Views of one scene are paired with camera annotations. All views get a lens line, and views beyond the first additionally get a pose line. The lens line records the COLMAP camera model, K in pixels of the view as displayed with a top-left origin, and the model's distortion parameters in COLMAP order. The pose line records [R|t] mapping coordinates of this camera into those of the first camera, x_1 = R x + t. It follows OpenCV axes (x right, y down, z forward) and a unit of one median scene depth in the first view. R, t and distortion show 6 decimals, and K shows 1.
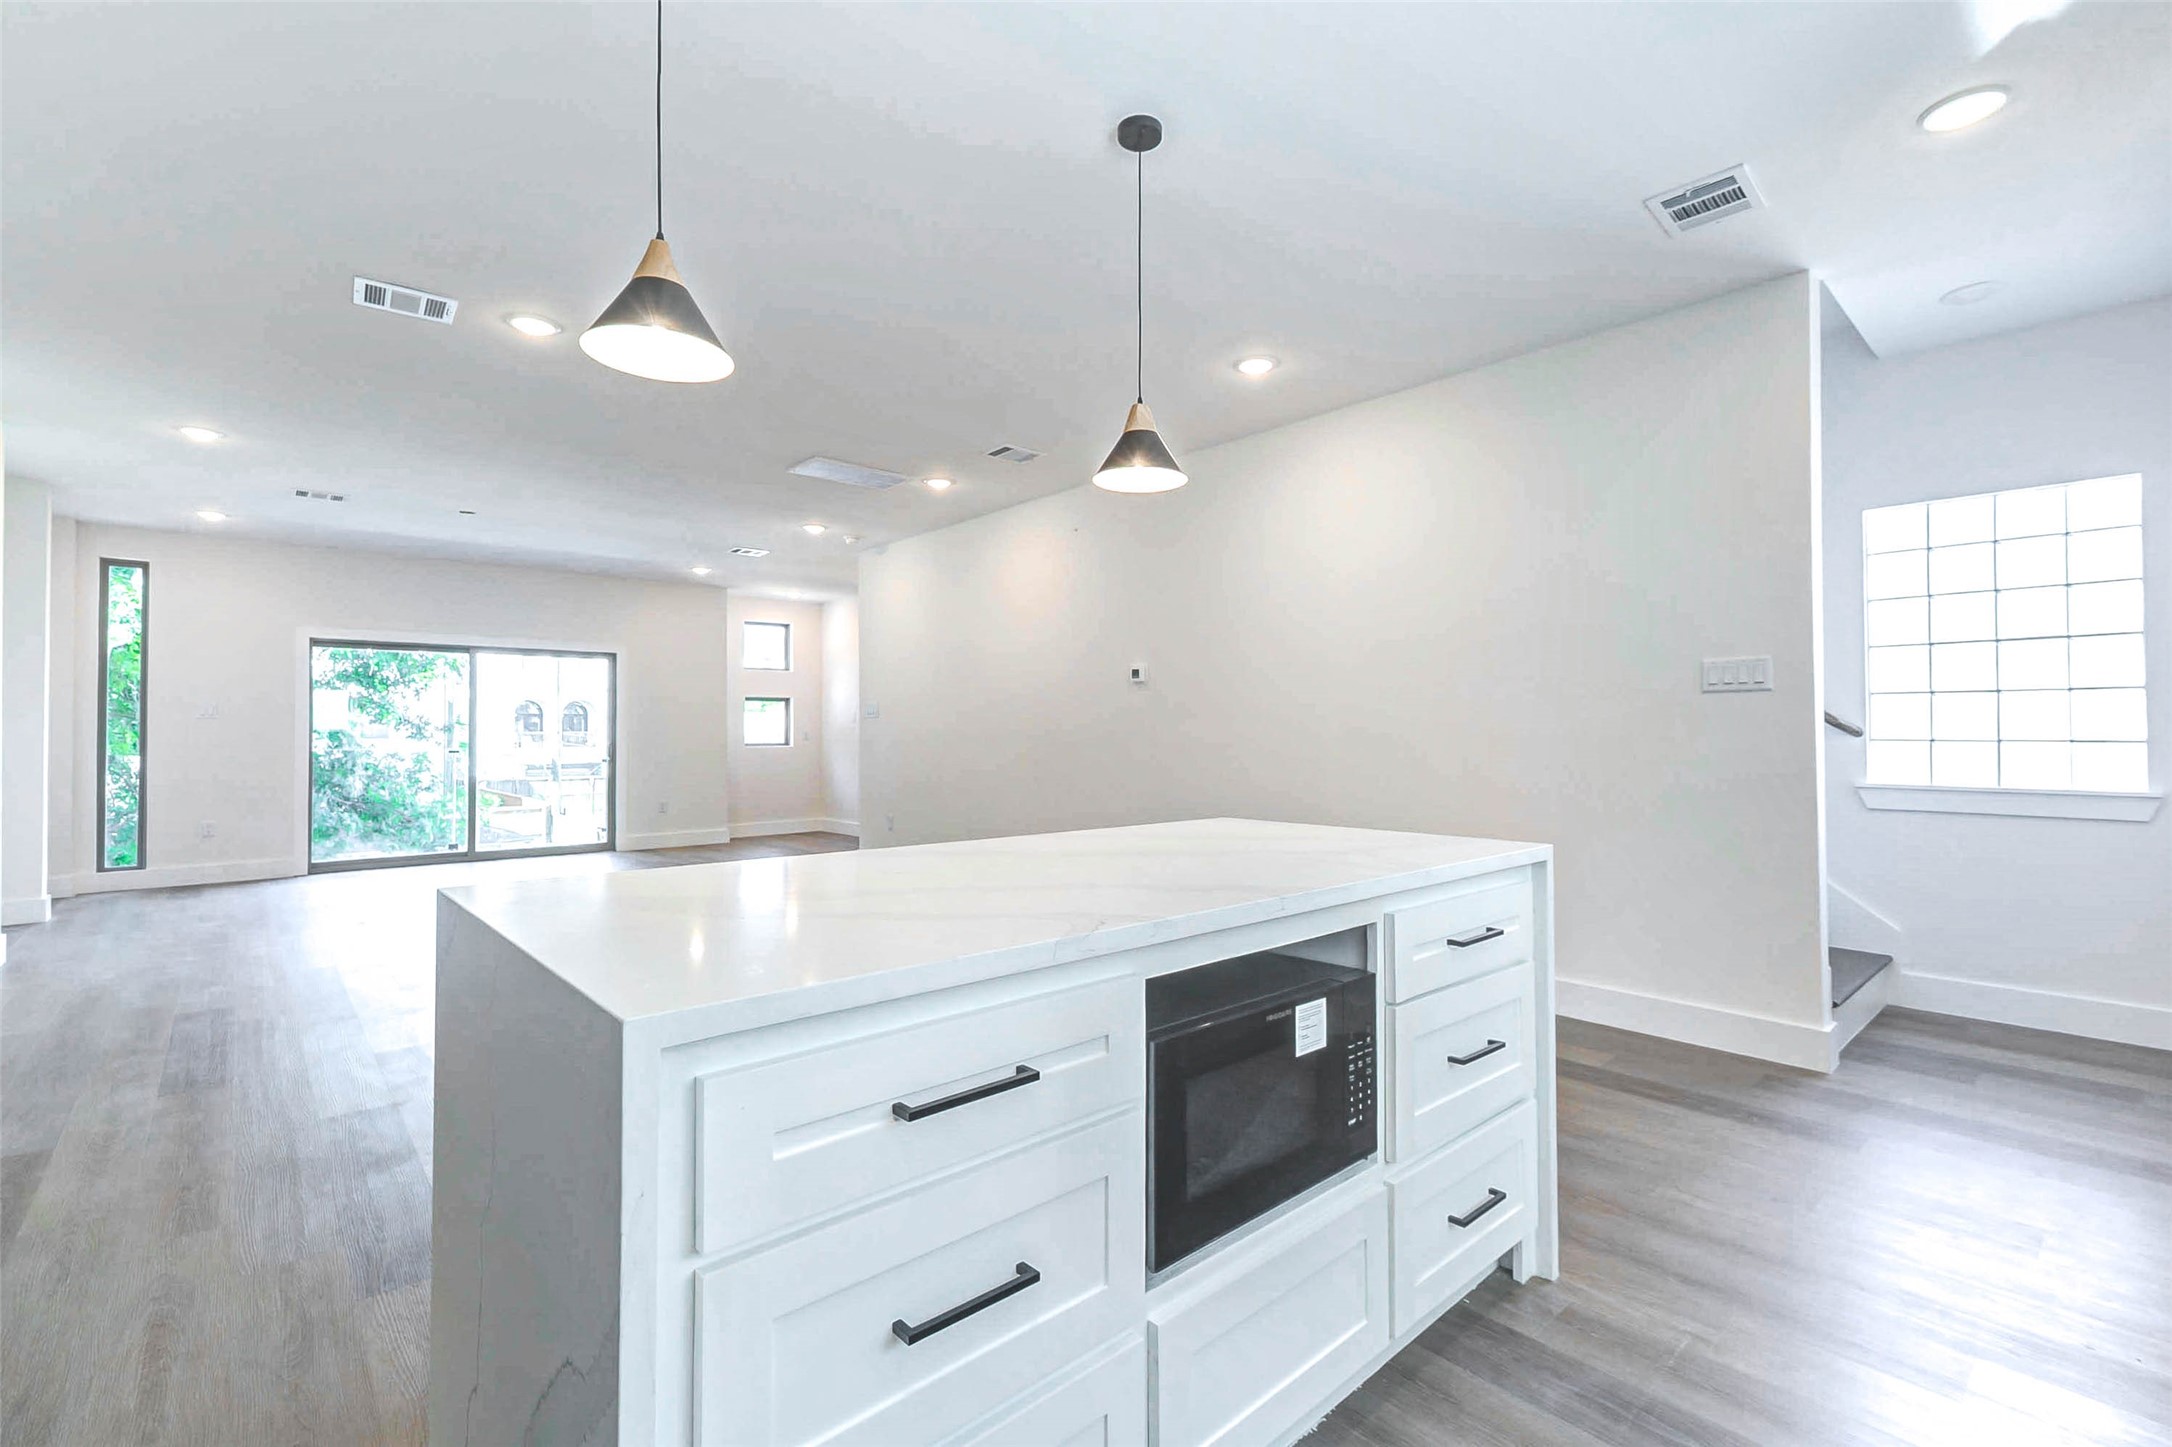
lens RADIAL K [[958.4, 0, 1091.3], [0, 958.4, 796.8], [0, 0, 1]] dist [0.016973, -0.000360]
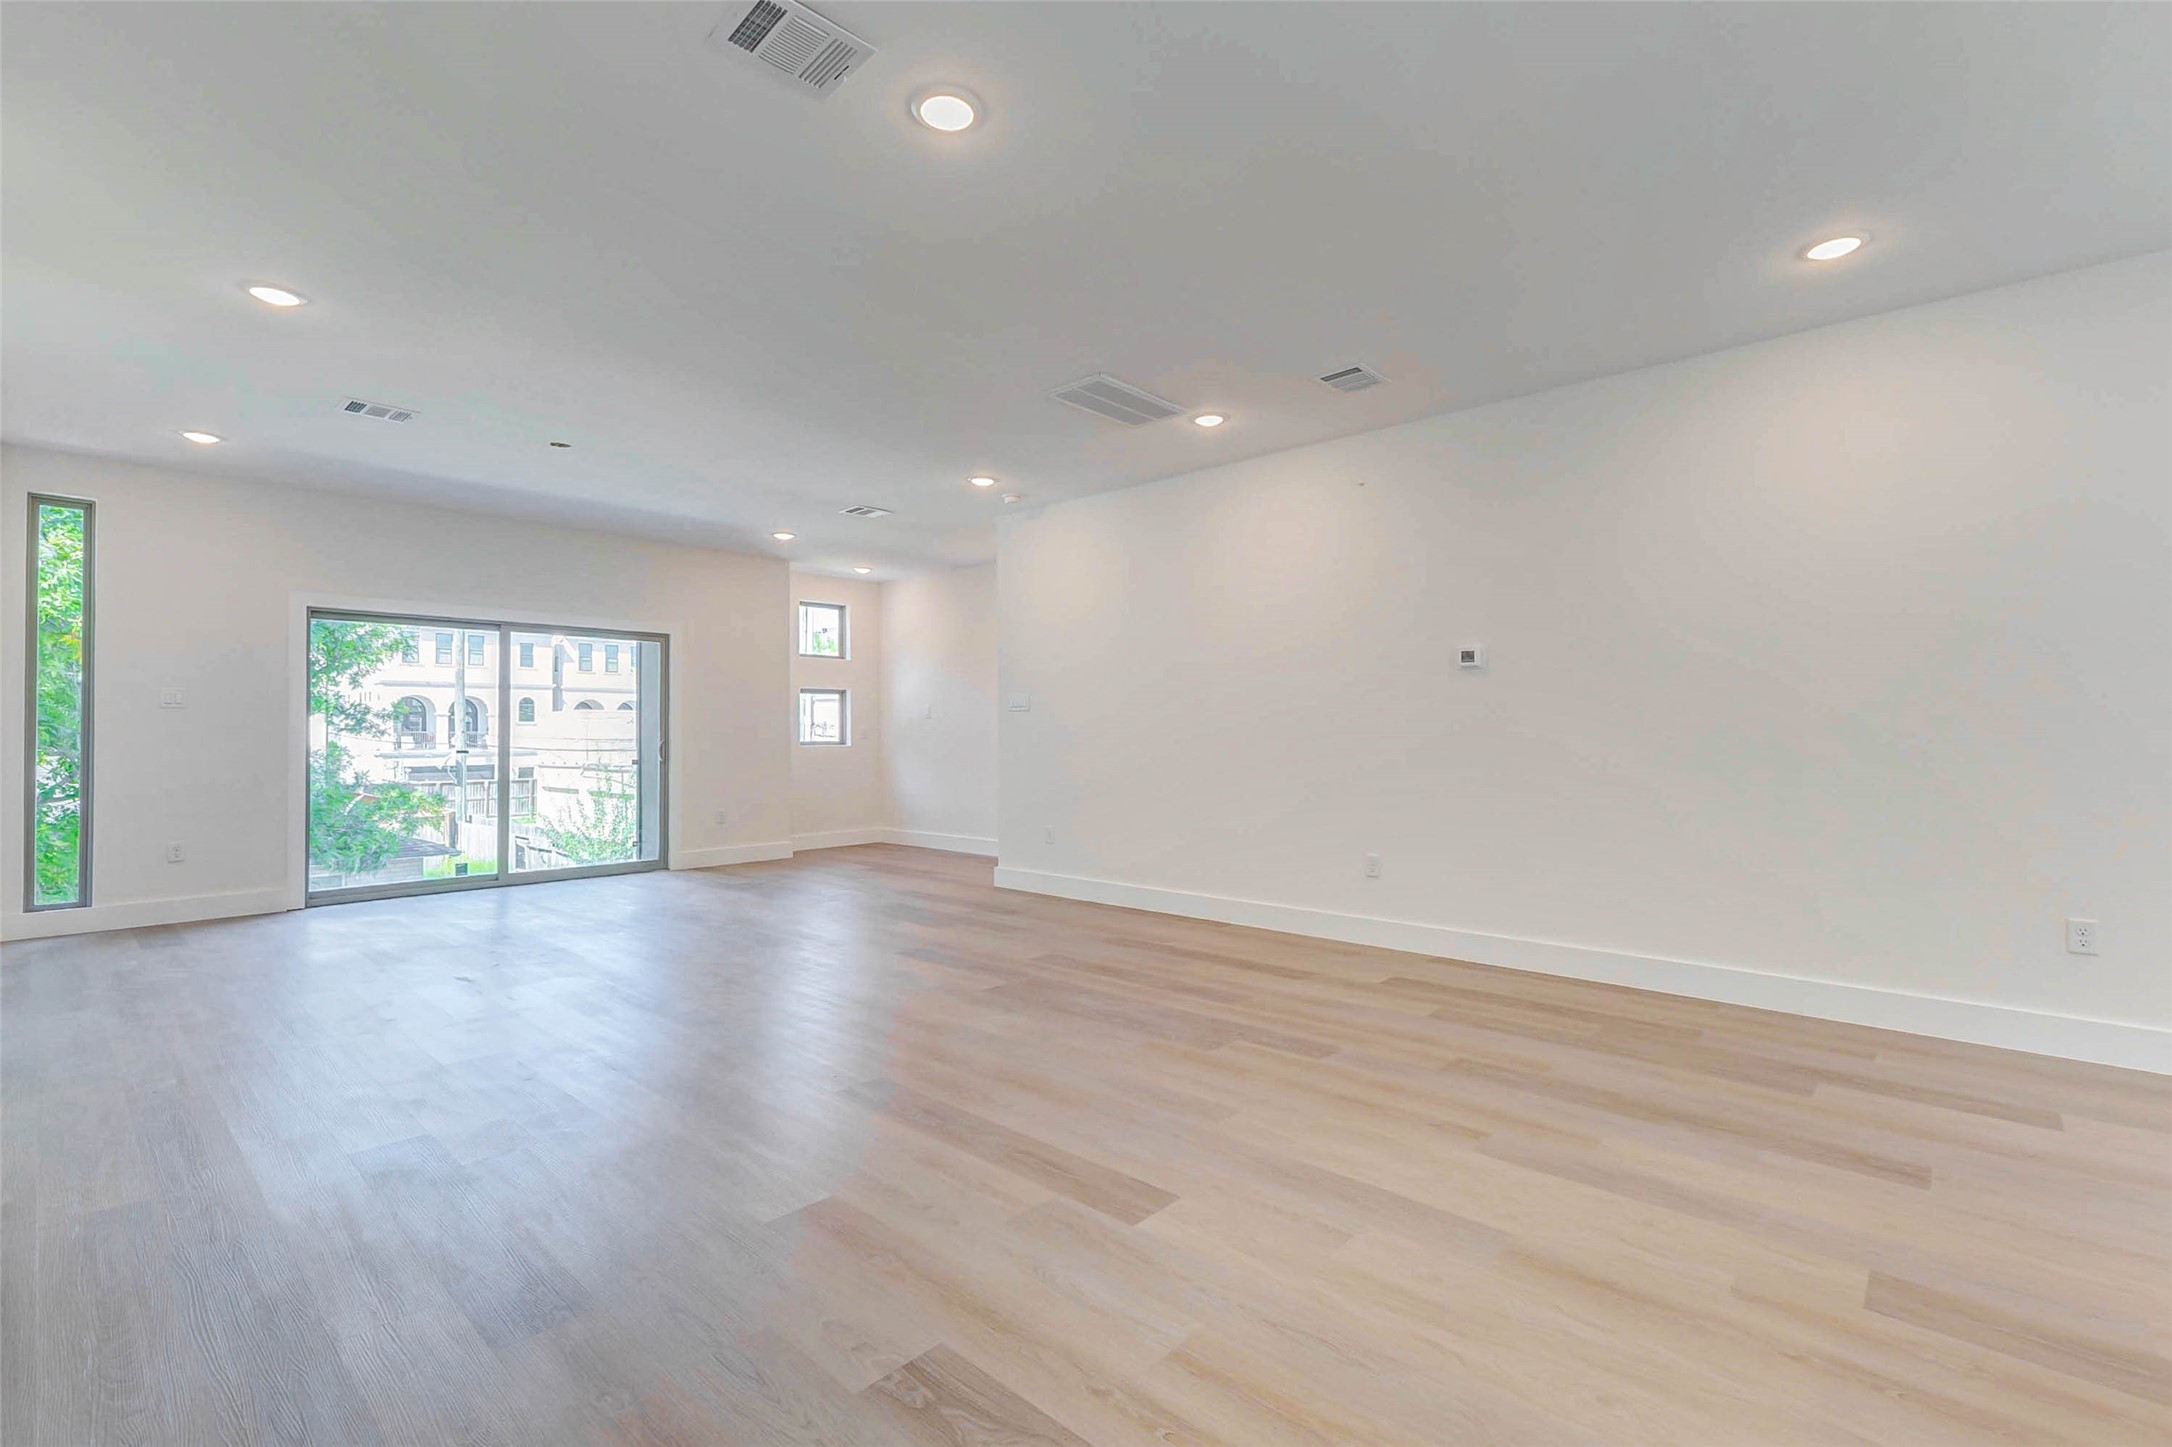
lens RADIAL K [[954.8, 0, 1076.8], [0, 954.8, 804.9], [0, 0, 1]] dist [0.021444, -0.000043]
pose [[0.995083, -0.005693, 0.098877, -0.234391], [0.005066, 0.999965, 0.006594, -0.004940], [-0.098911, -0.006060, 0.995078, 0.137598]]
